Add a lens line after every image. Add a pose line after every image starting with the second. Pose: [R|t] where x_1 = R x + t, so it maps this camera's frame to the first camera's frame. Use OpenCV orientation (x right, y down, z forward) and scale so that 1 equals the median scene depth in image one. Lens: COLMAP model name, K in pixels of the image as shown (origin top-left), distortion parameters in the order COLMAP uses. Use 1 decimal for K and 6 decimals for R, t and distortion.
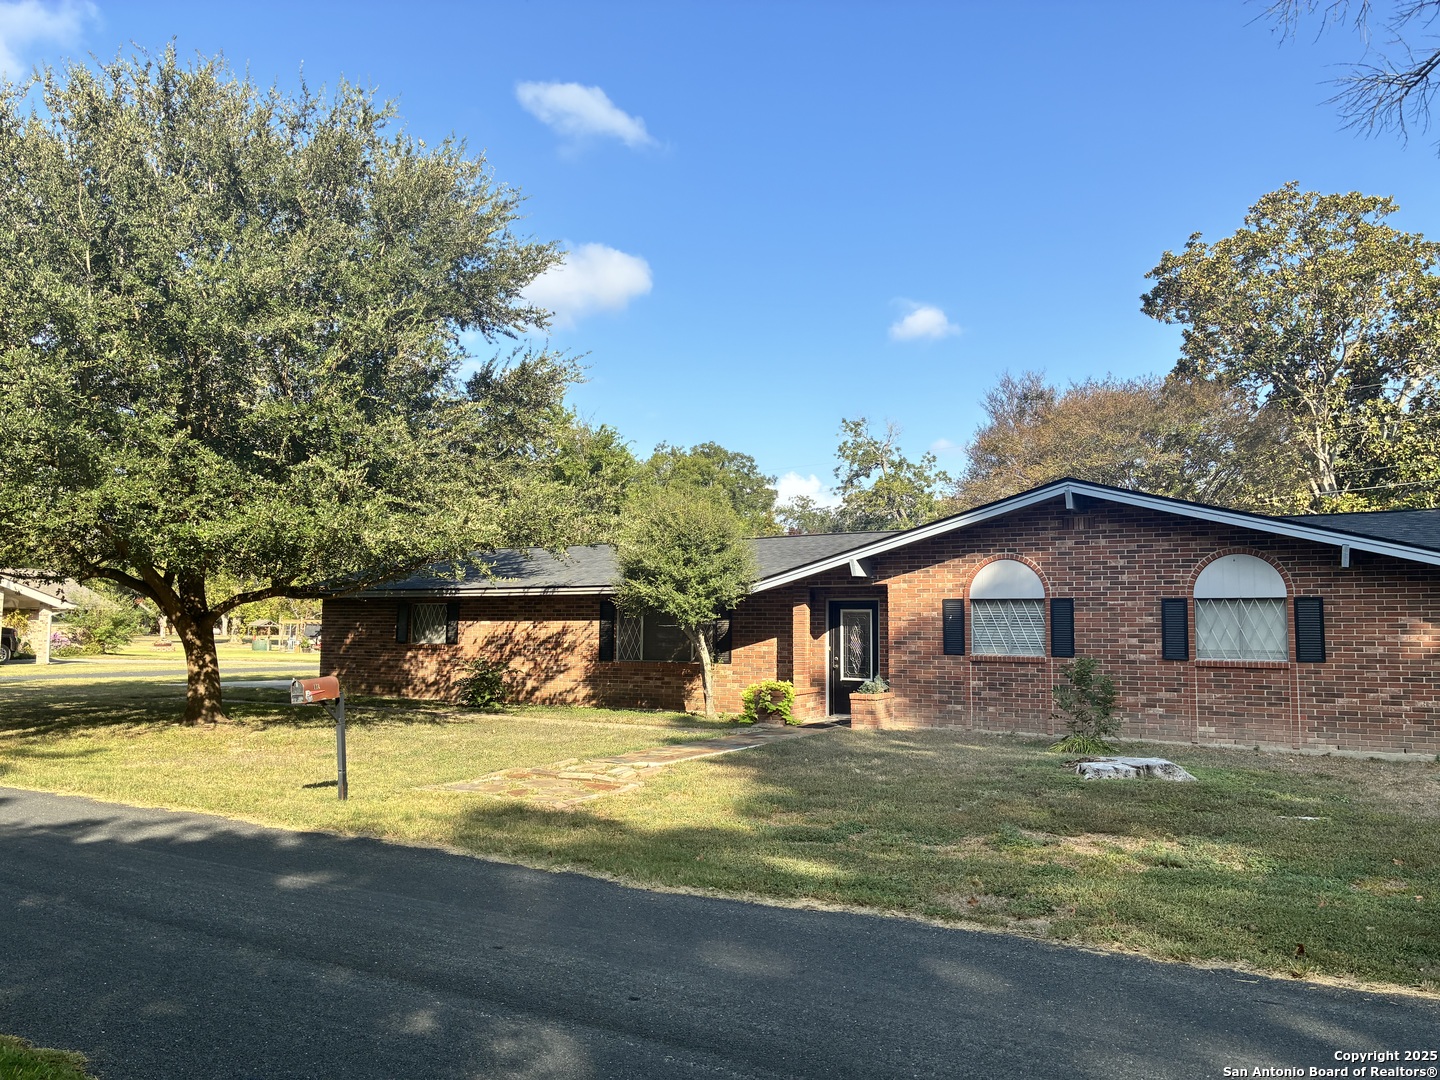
lens RADIAL K [[1102.3, 0, 723.1], [0, 1102.3, 531.3], [0, 0, 1]] dist [0.037224, -0.028860]
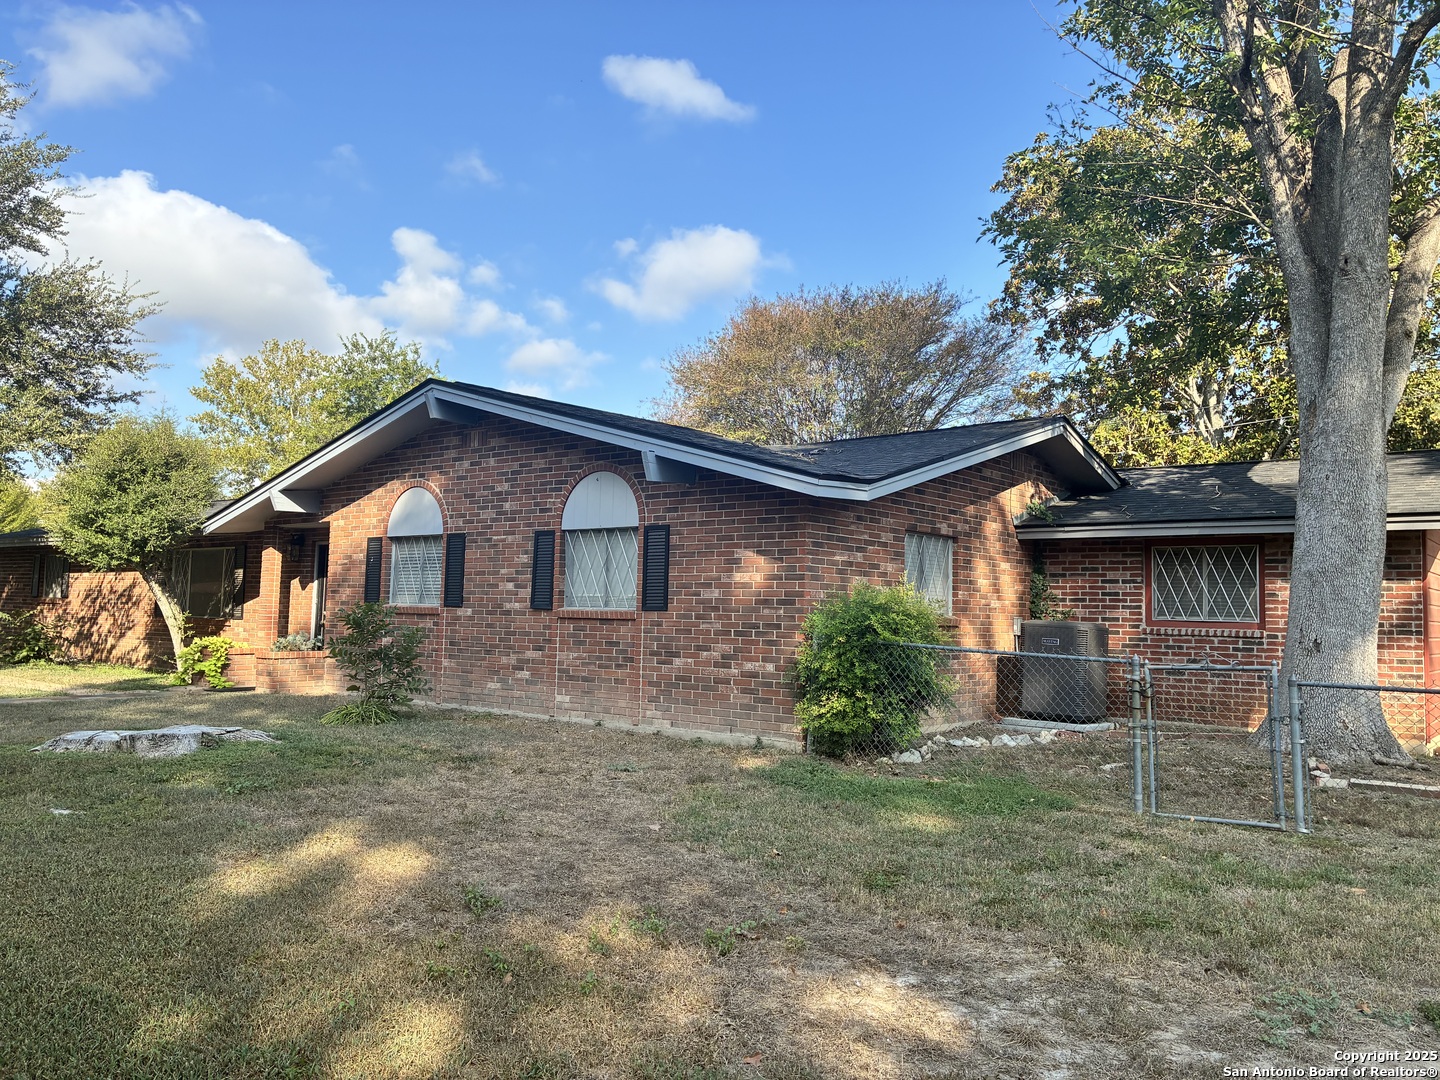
lens RADIAL K [[1102.3, 0, 720.5], [0, 1102.3, 542.9], [0, 0, 1]] dist [0.037224, -0.028860]
pose [[0.989115, 0.004960, -0.147063, 0.618166], [-0.001641, 0.999741, 0.022679, 0.049273], [0.147138, -0.022191, 0.988867, 0.241680]]
